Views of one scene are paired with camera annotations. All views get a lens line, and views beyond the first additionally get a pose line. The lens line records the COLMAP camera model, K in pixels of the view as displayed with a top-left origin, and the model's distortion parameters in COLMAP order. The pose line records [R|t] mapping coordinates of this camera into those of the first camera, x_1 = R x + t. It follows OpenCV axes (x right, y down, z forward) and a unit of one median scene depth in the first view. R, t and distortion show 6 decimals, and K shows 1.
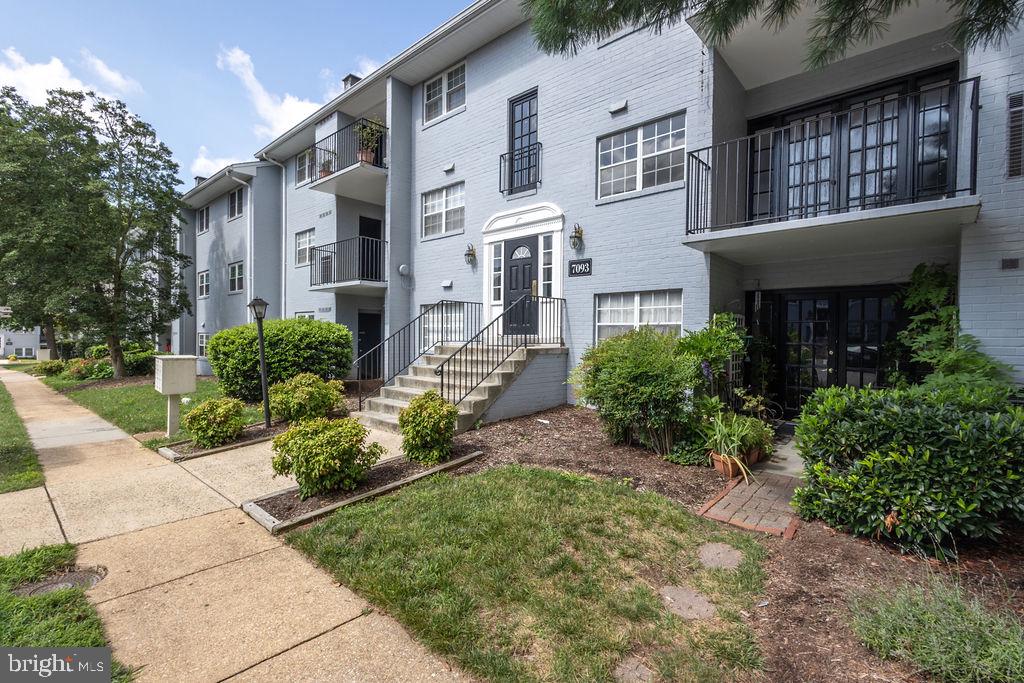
lens RADIAL K [[469.8, 0, 514.4], [0, 469.8, 339.0], [0, 0, 1]] dist [0.004848, -0.000546]
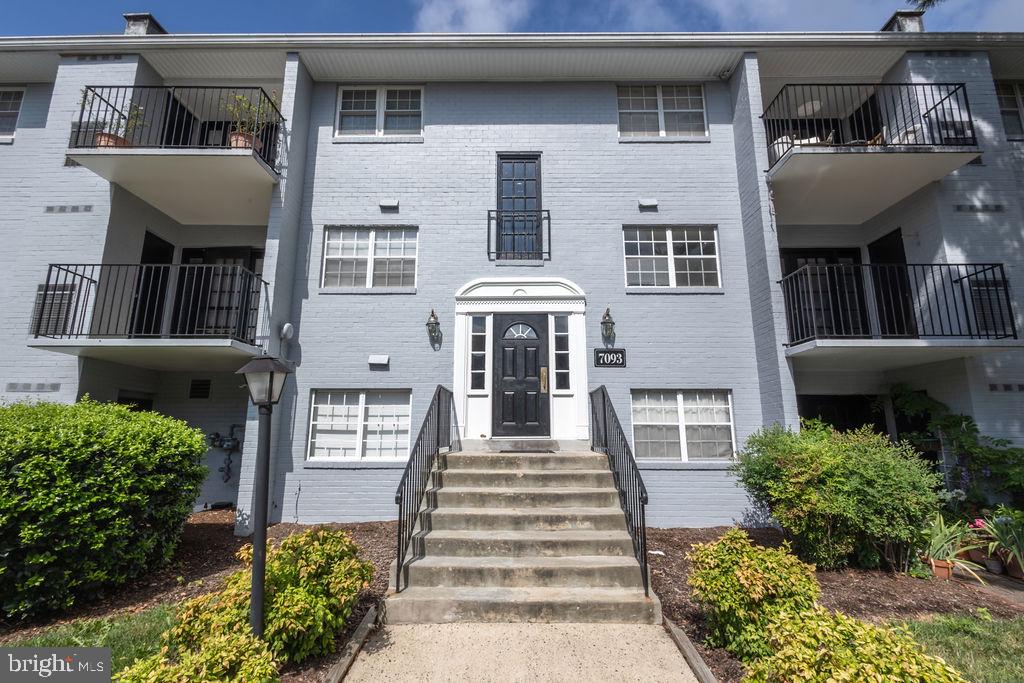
lens RADIAL K [[469.8, 0, 514.4], [0, 469.8, 339.0], [0, 0, 1]] dist [0.004848, -0.000546]
pose [[0.750882, 0.122144, 0.649043, -0.511160], [0.008185, 0.980953, -0.194075, -0.015543], [-0.660386, 0.151040, 0.735580, 0.418980]]
